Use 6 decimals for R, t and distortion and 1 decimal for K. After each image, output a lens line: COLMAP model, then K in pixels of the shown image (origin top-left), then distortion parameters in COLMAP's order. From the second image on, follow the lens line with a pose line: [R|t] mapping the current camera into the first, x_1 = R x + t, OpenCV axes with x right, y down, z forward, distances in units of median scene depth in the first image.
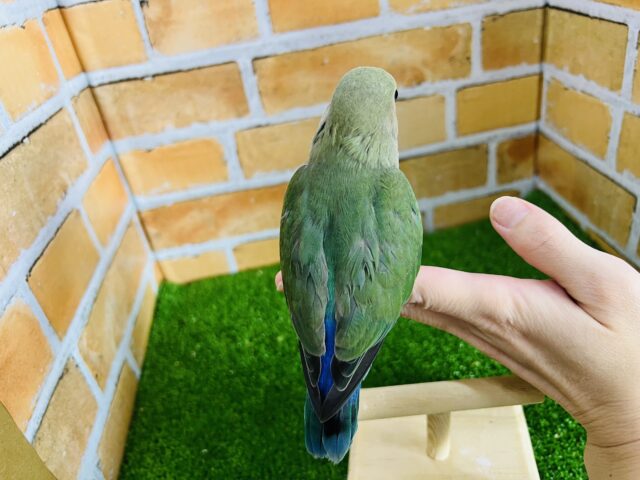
lens RADIAL K [[510.2, 0, 311.6], [0, 510.2, 227.1], [0, 0, 1]] dist [-0.031369, -0.008270]
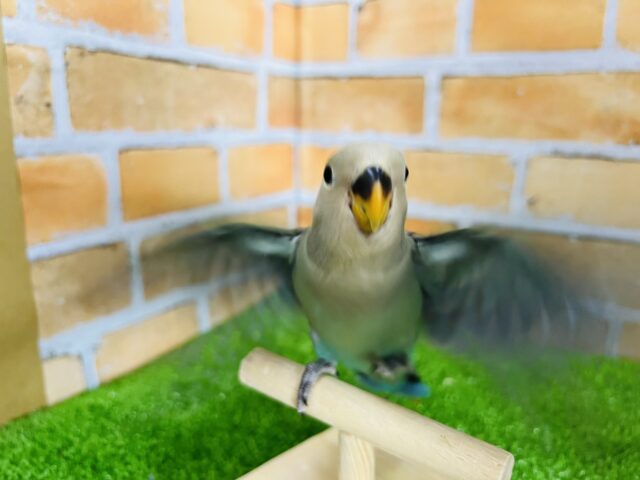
lens RADIAL K [[510.2, 0, 318.2], [0, 510.2, 234.3], [0, 0, 1]] dist [-0.031369, -0.008270]
pose [[0.771531, 0.296398, -0.562928, 0.313488], [-0.424112, 0.899167, -0.107837, 0.127602], [0.474204, 0.321944, 0.819441, 0.204294]]
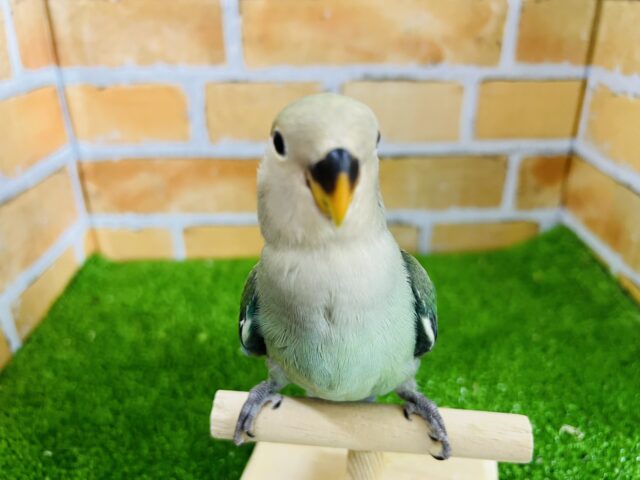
lens RADIAL K [[510.2, 0, 316.2], [0, 510.2, 240.5], [0, 0, 1]] dist [-0.031369, -0.008270]
pose [[0.983638, 0.176001, -0.038460, 0.105913], [-0.178806, 0.979838, -0.089141, 0.109186], [0.021995, 0.094559, 0.995276, 0.208896]]
